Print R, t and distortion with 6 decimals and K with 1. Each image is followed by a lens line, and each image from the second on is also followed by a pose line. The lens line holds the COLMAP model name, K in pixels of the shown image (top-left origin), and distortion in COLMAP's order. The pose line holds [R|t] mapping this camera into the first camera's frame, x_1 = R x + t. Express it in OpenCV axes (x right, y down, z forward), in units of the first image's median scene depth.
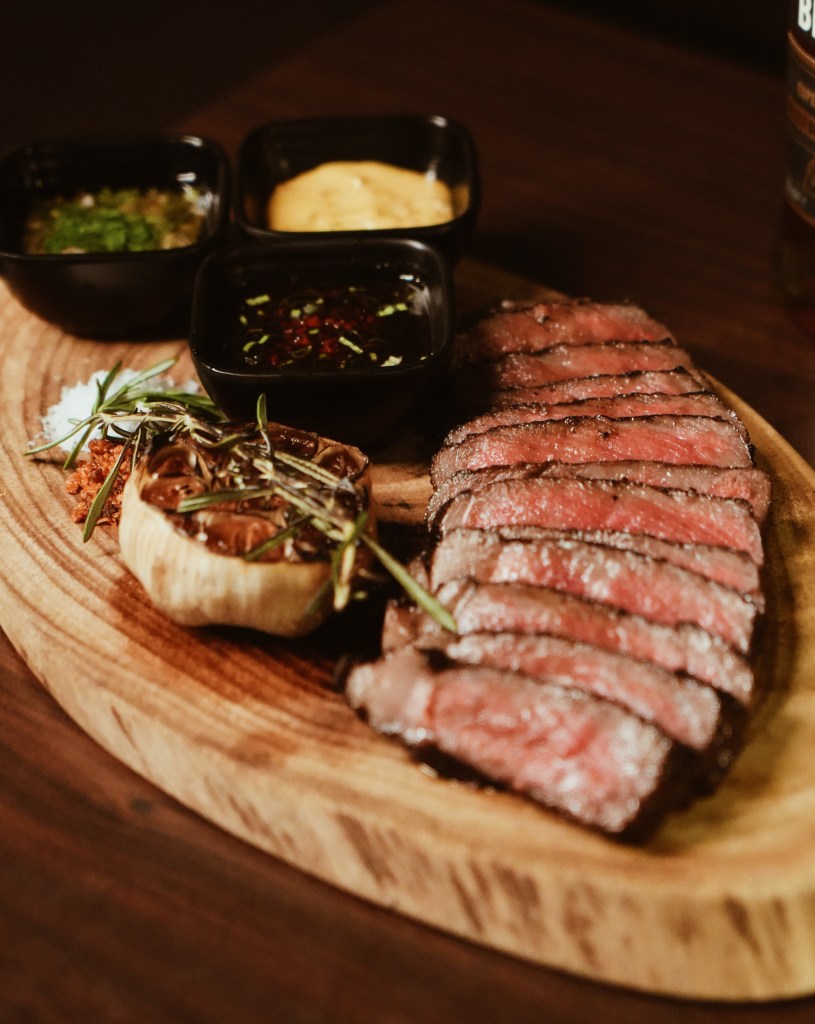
lens RADIAL K [[2974.3, 0, 407.5], [0, 2974.3, 512.0], [0, 0, 1]] dist [-0.105624, -0.334010]
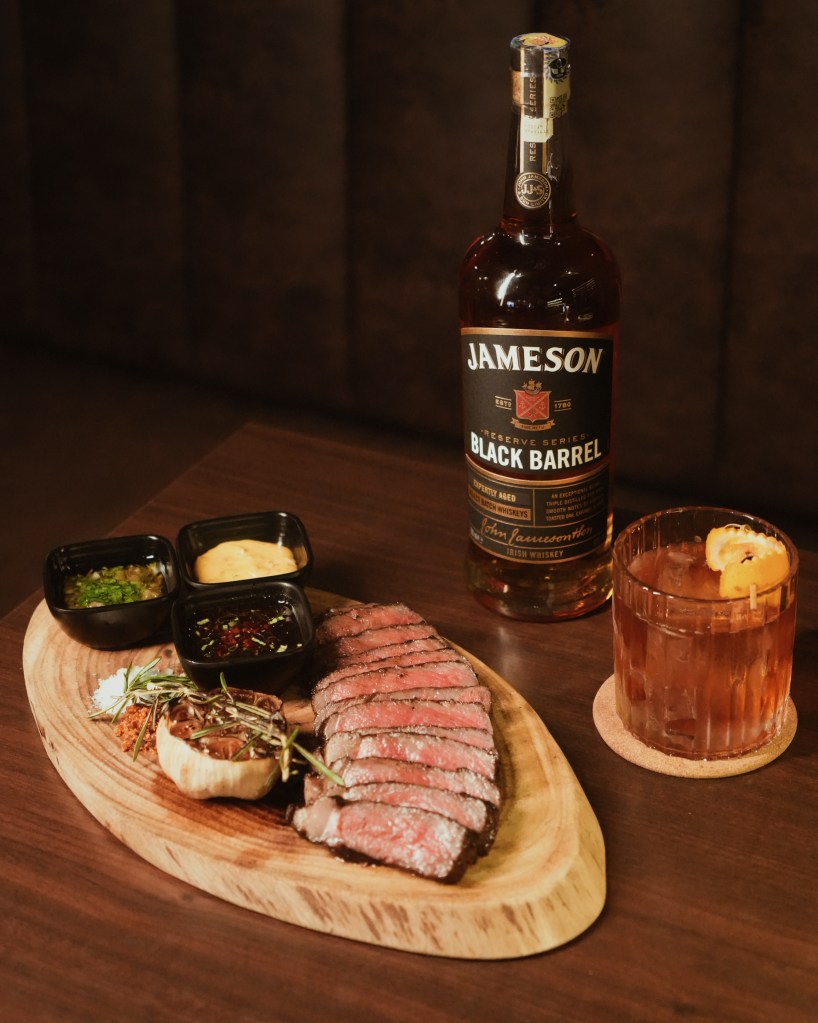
lens RADIAL K [[2971.4, 0, 409.0], [0, 2971.4, 511.5], [0, 0, 1]] dist [-0.105624, -0.334010]
pose [[0.972636, -0.088594, 0.214779, -0.333192], [0.104085, 0.992640, -0.061899, -0.012467], [-0.207714, 0.082560, 0.974699, -0.873429]]
